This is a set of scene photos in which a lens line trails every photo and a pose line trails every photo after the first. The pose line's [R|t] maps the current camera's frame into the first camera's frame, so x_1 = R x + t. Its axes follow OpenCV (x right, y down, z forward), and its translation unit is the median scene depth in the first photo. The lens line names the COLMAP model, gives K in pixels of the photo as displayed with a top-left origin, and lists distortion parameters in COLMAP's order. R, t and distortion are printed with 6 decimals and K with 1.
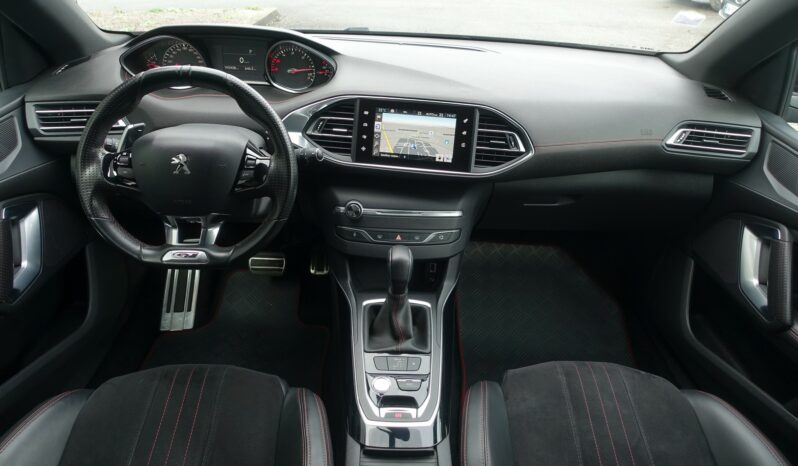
lens RADIAL K [[542.1, 0, 402.5], [0, 542.1, 229.8], [0, 0, 1]] dist [-0.006165, -0.004577]
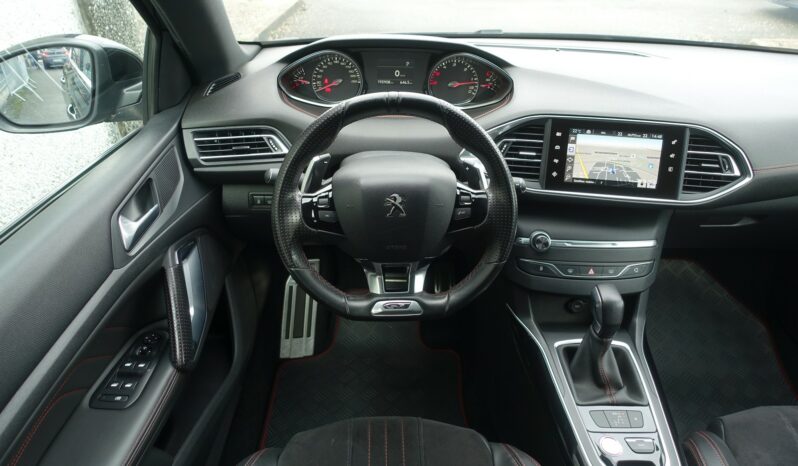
lens RADIAL K [[542.1, 0, 404.8], [0, 542.1, 232.2], [0, 0, 1]] dist [-0.006165, -0.004577]
pose [[0.999760, -0.014289, -0.016607, -0.308717], [0.014791, 0.999425, 0.030524, -0.085273], [0.016161, -0.030762, 0.999396, 0.097309]]
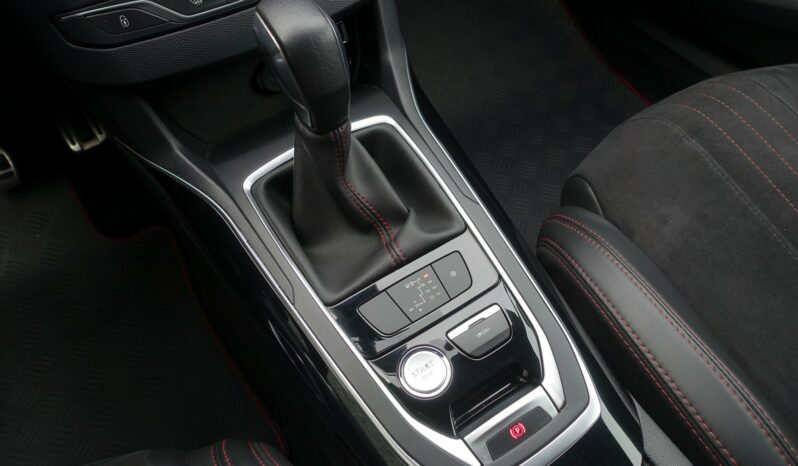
lens RADIAL K [[542.1, 0, 400.4], [0, 542.1, 233.8], [0, 0, 1]] dist [-0.006165, -0.004577]
pose [[0.855613, -0.468930, 0.219161, -0.078918], [0.336918, 0.825970, 0.451951, 0.024918], [-0.392954, -0.312856, 0.864701, 0.609122]]
